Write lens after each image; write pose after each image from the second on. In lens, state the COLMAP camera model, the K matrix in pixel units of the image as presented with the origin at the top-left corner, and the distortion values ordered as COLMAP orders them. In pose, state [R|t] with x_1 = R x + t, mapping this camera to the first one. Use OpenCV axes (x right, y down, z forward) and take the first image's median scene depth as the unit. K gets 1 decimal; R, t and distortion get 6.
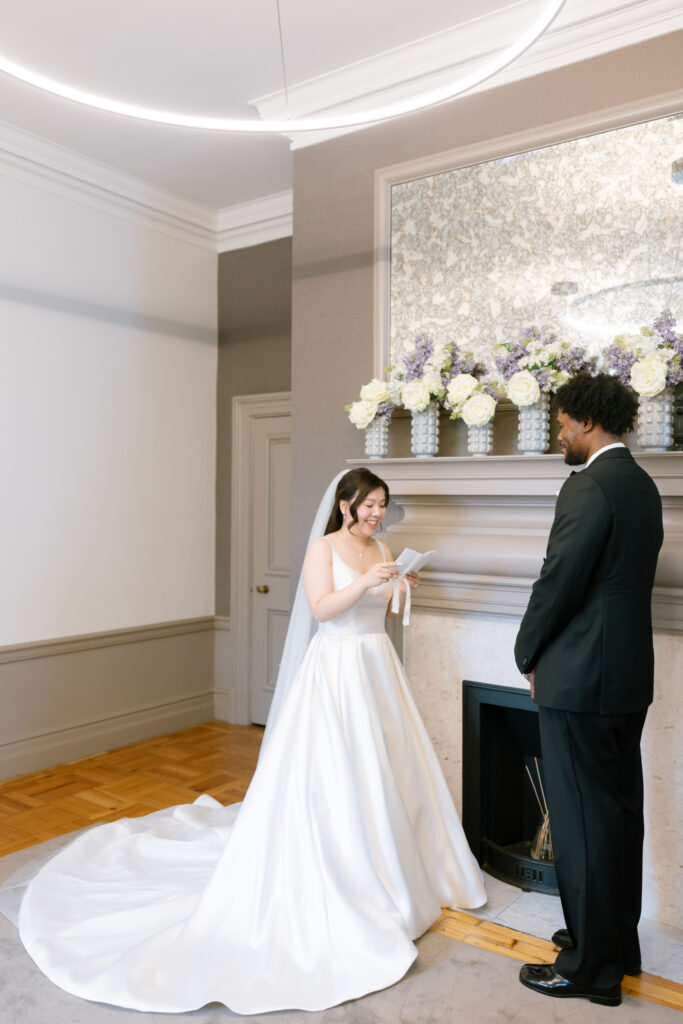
lens RADIAL K [[825.0, 0, 402.5], [0, 825.0, 520.9], [0, 0, 1]] dist [0.012284, -0.020355]
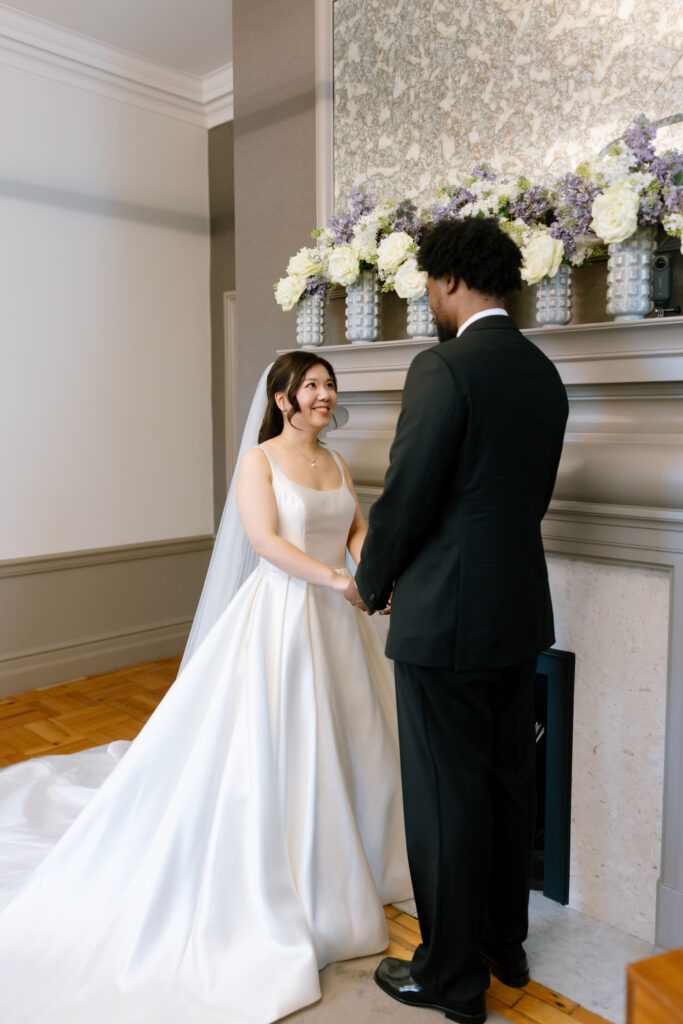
lens RADIAL K [[825.0, 0, 389.8], [0, 825.0, 509.9], [0, 0, 1]] dist [0.012284, -0.020355]
pose [[0.987882, 0.006512, -0.155068, 0.177465], [0.006670, 0.996415, 0.084341, 0.016351], [0.155062, -0.084353, 0.984297, 0.195526]]
